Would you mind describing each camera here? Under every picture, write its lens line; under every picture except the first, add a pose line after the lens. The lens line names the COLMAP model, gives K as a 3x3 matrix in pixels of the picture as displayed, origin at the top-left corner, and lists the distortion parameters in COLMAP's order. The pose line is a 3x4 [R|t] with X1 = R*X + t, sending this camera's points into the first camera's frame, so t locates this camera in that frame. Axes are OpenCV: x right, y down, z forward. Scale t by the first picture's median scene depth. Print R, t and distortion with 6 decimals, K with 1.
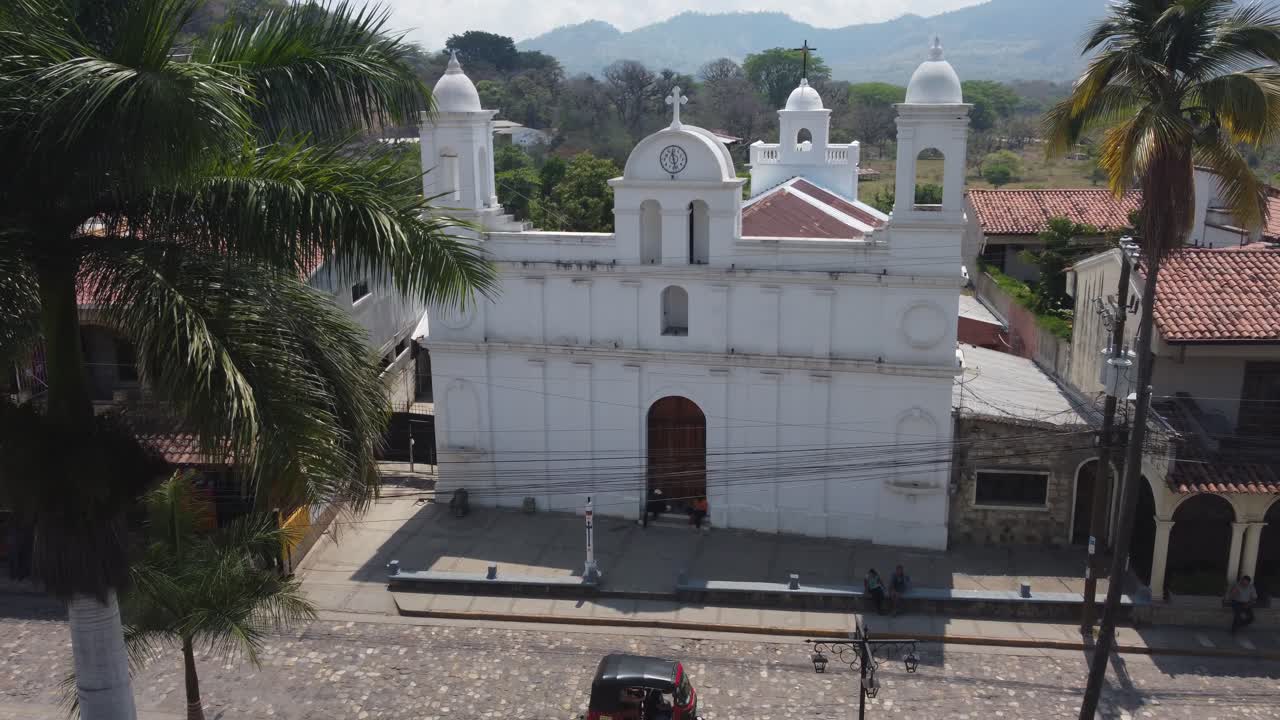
lens RADIAL K [[1019.6, 0, 643.3], [0, 1019.6, 355.2], [0, 0, 1]] dist [-0.012823, -0.007711]
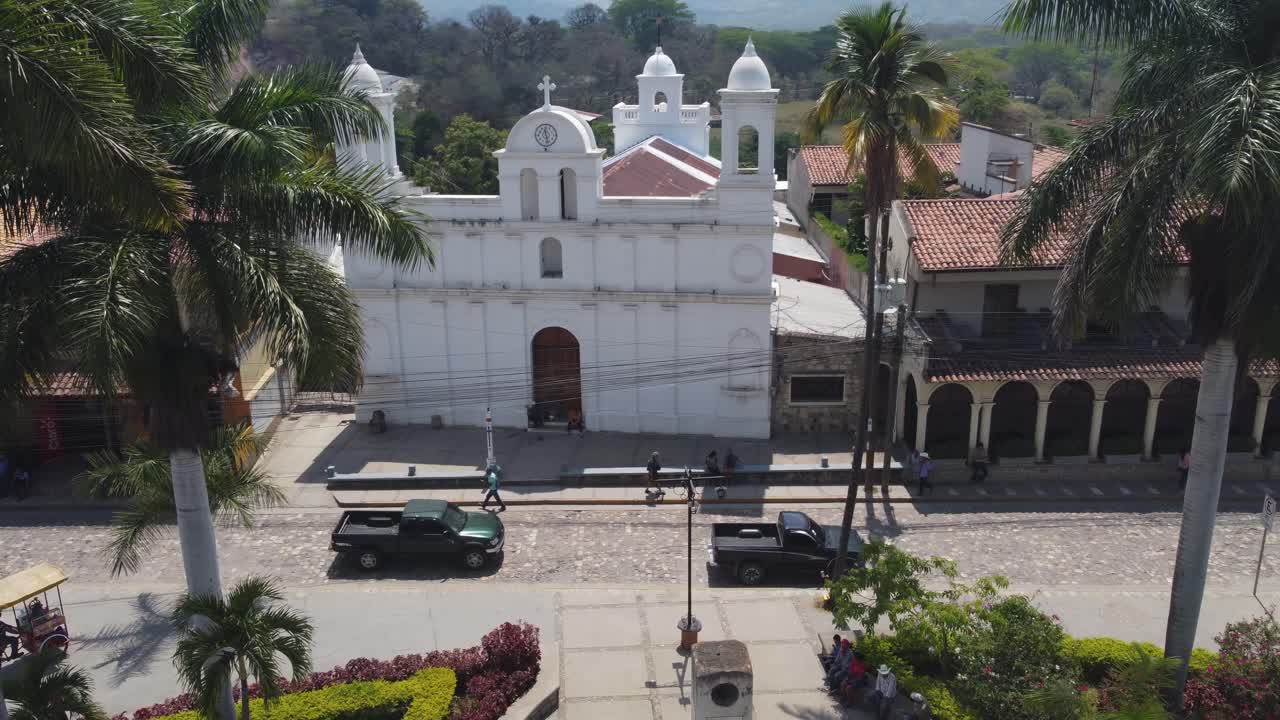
lens RADIAL K [[1019.6, 0, 648.1], [0, 1019.6, 330.3], [0, 0, 1]] dist [-0.012823, -0.007711]
pose [[0.991540, -0.035124, 0.124962, -0.010567], [0.031419, 0.999010, 0.031495, 0.009583], [-0.125945, -0.027302, 0.991661, -0.253174]]
